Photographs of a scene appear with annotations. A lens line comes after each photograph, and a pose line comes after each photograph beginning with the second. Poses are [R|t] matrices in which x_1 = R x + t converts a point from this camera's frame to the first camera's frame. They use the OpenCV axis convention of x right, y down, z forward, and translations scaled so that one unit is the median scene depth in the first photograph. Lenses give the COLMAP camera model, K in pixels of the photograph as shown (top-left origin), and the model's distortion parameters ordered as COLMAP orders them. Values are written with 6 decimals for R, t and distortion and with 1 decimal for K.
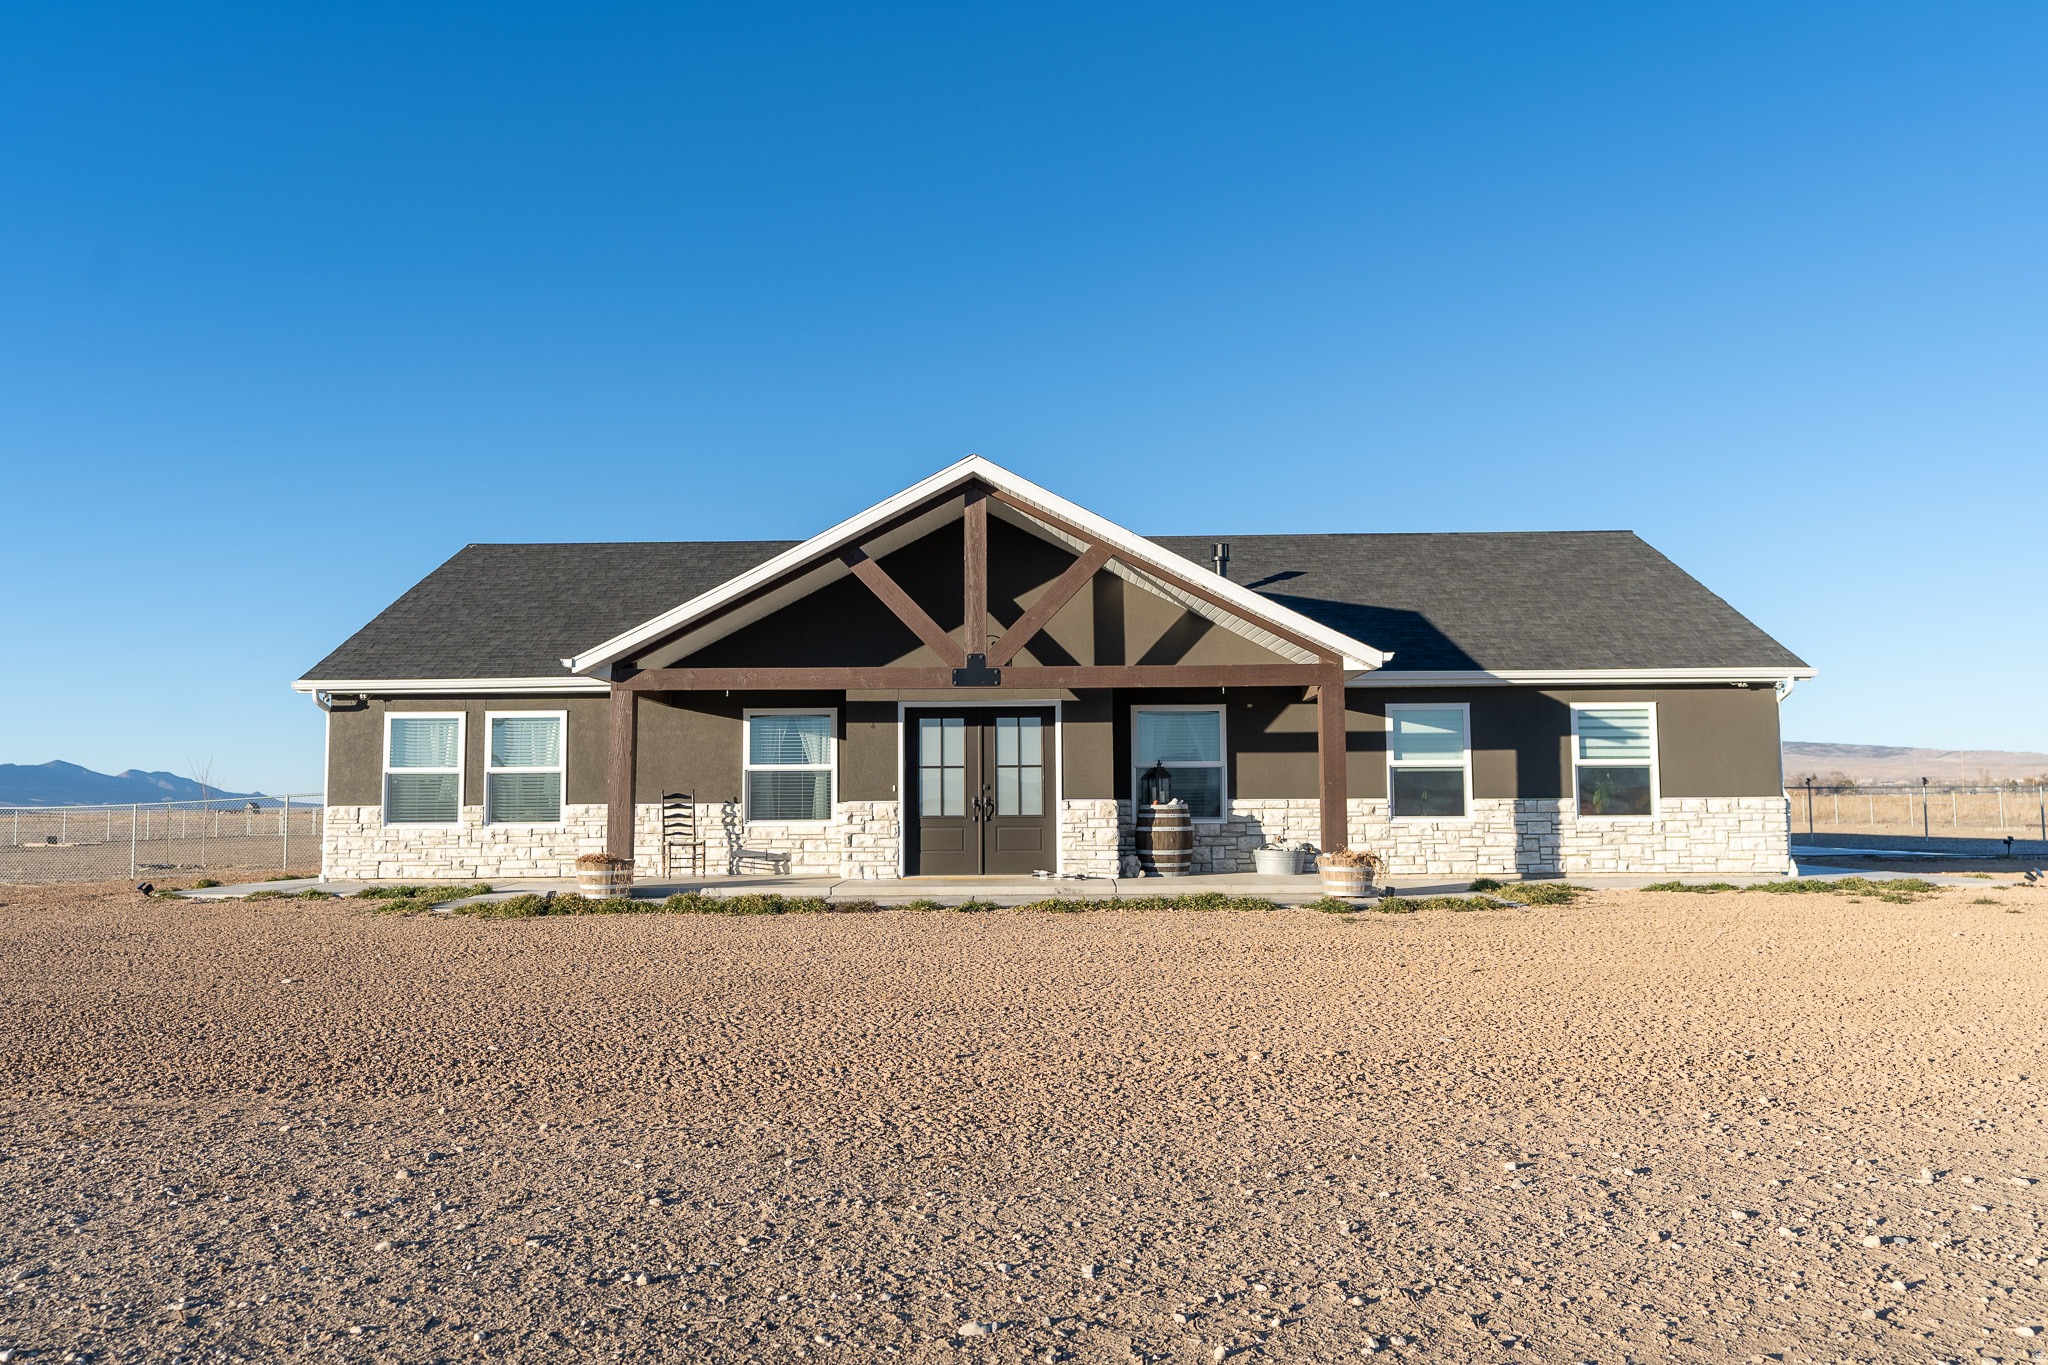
lens RADIAL K [[1491.5, 0, 1032.8], [0, 1491.5, 671.2], [0, 0, 1]] dist [0.010091, 0.005345]
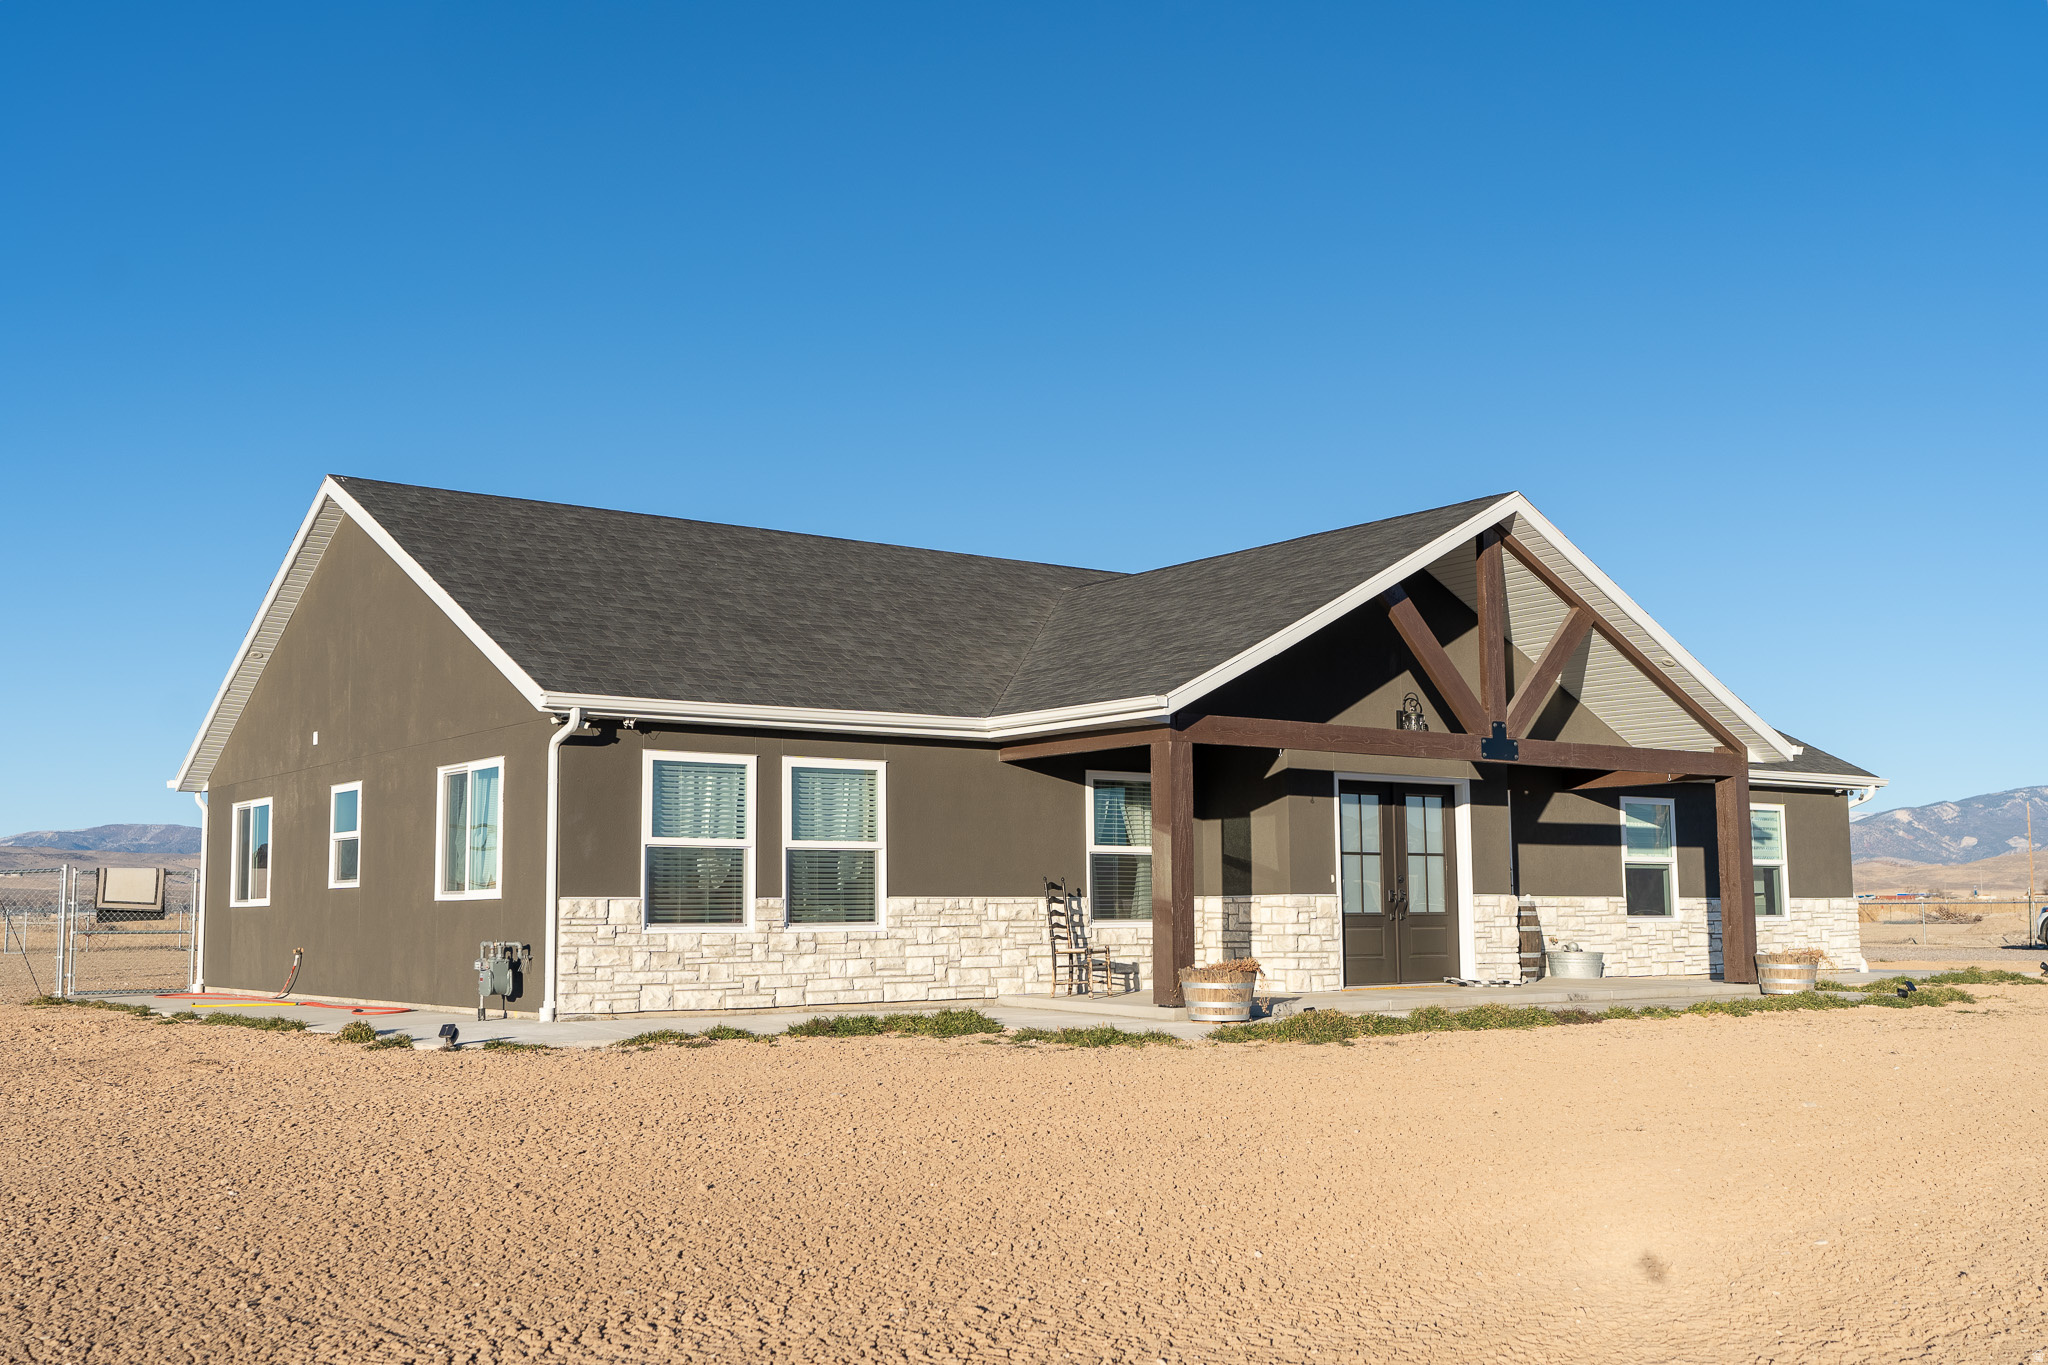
lens RADIAL K [[1981.1, 0, 1018.8], [0, 1981.1, 682.2], [0, 0, 1]] dist [0.038719, 0.000000]
pose [[0.792684, 0.071803, 0.605390, -0.832039], [-0.054352, 0.997409, -0.047132, 0.030274], [-0.607205, 0.004457, 0.794532, 0.234556]]
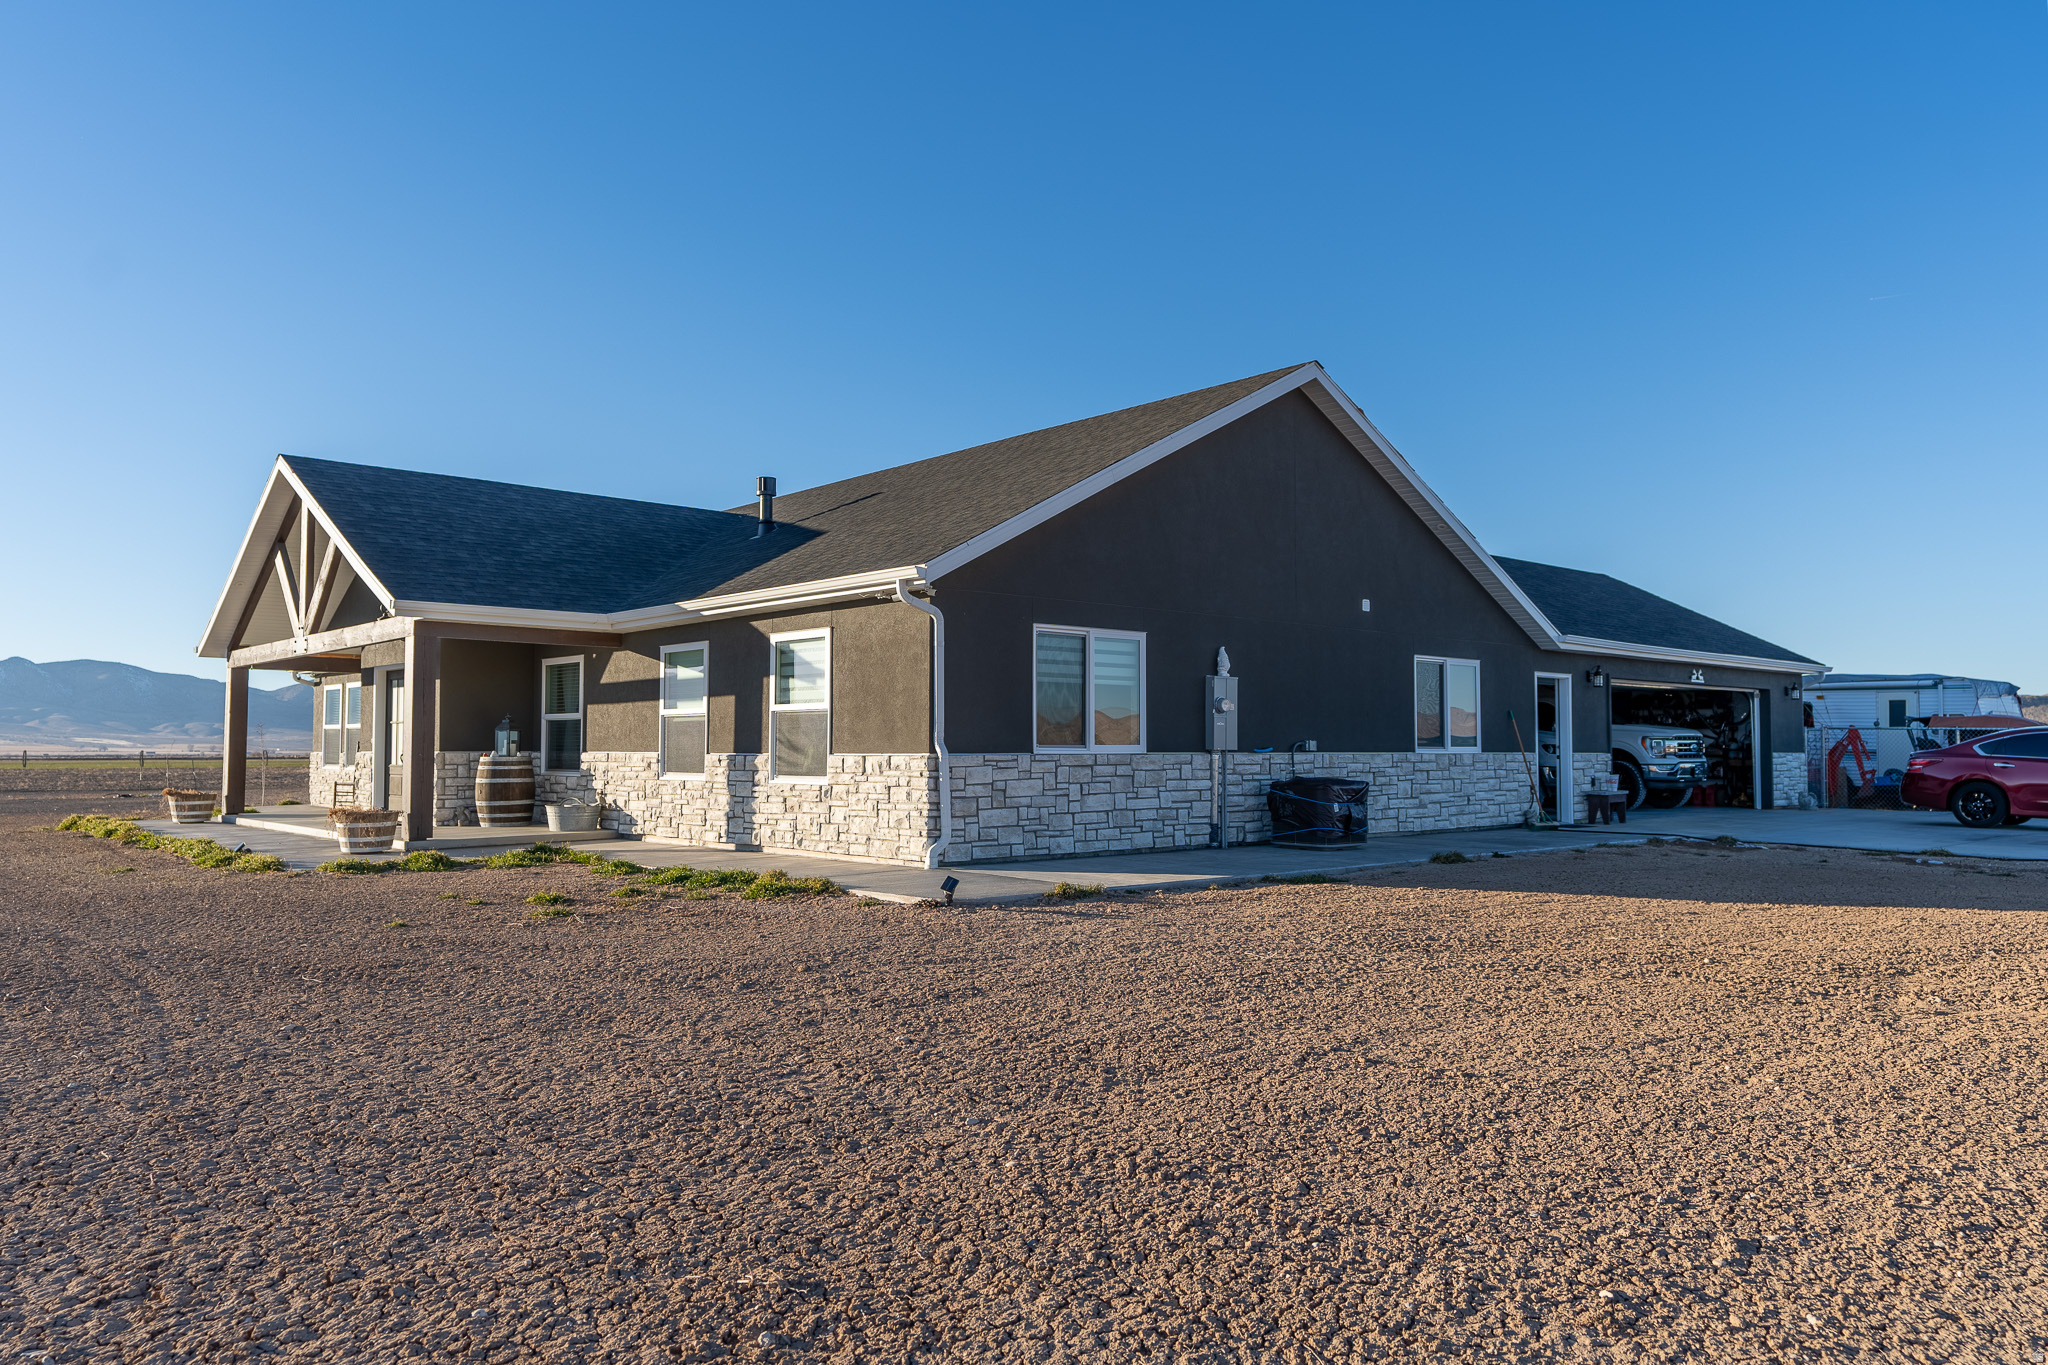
lens RADIAL K [[1423.8, 0, 1020.1], [0, 1423.8, 688.4], [0, 0, 1]] dist [0.011012, 0.001122]
pose [[0.672658, -0.025665, -0.739508, 1.014800], [0.056959, 0.998229, 0.017166, 0.044642], [0.737758, -0.053669, 0.672928, 0.585932]]
